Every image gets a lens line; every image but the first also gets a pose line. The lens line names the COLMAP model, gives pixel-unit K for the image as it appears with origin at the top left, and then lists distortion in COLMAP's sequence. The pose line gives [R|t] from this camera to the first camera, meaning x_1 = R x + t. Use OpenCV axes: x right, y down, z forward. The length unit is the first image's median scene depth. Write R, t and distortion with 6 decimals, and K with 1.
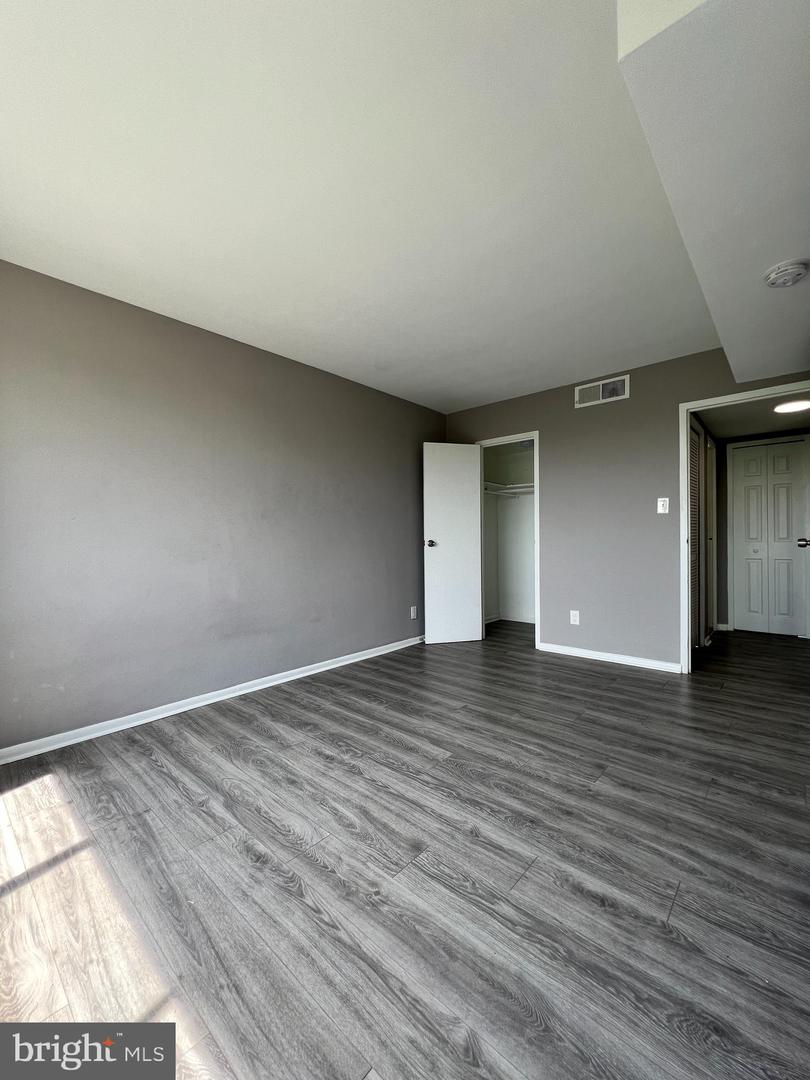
lens RADIAL K [[432.9, 0, 405.0], [0, 432.9, 540.0], [0, 0, 1]] dist [-0.002286, 0.000762]
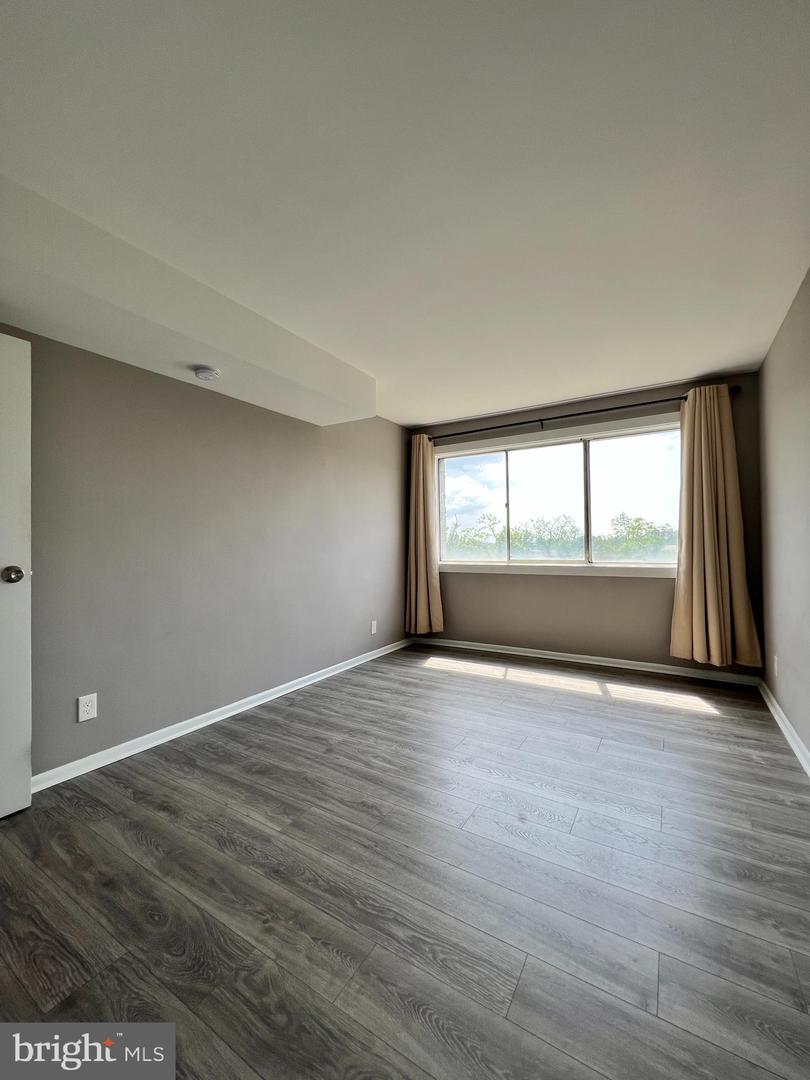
lens RADIAL K [[432.9, 0, 405.0], [0, 432.9, 540.0], [0, 0, 1]] dist [-0.002286, 0.000762]
pose [[-0.983741, 0.017773, -0.178710, 0.437573], [0.019002, 0.999806, -0.005165, -0.042784], [0.178584, -0.008477, -0.983888, 2.163114]]
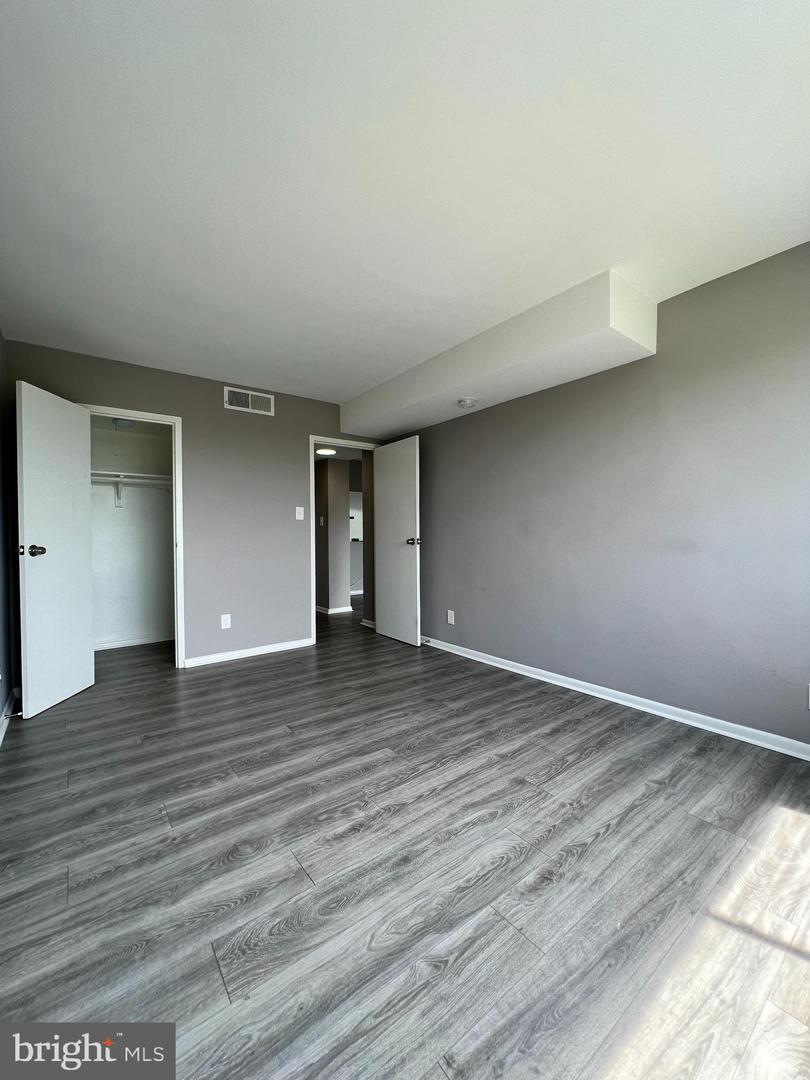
lens RADIAL K [[432.9, 0, 405.0], [0, 432.9, 540.0], [0, 0, 1]] dist [-0.002286, 0.000762]
pose [[0.188096, -0.004635, 0.982140, -0.935771], [0.010957, 0.999937, 0.002620, -0.005756], [-0.982090, 0.010268, 0.188135, 0.792424]]
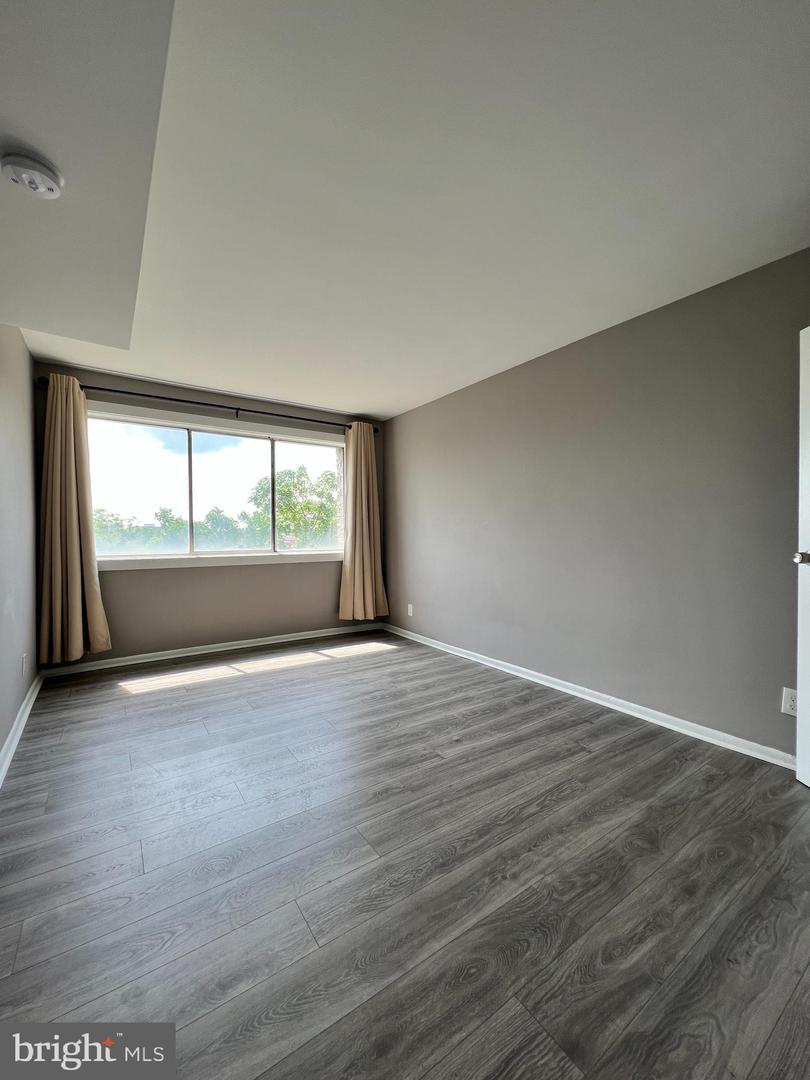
lens RADIAL K [[432.9, 0, 405.0], [0, 432.9, 540.0], [0, 0, 1]] dist [-0.002286, 0.000762]
pose [[-0.234827, 0.023616, -0.971750, 1.227472], [0.001413, 0.999712, 0.023955, -0.042977], [0.972036, 0.004252, -0.234793, 1.503284]]
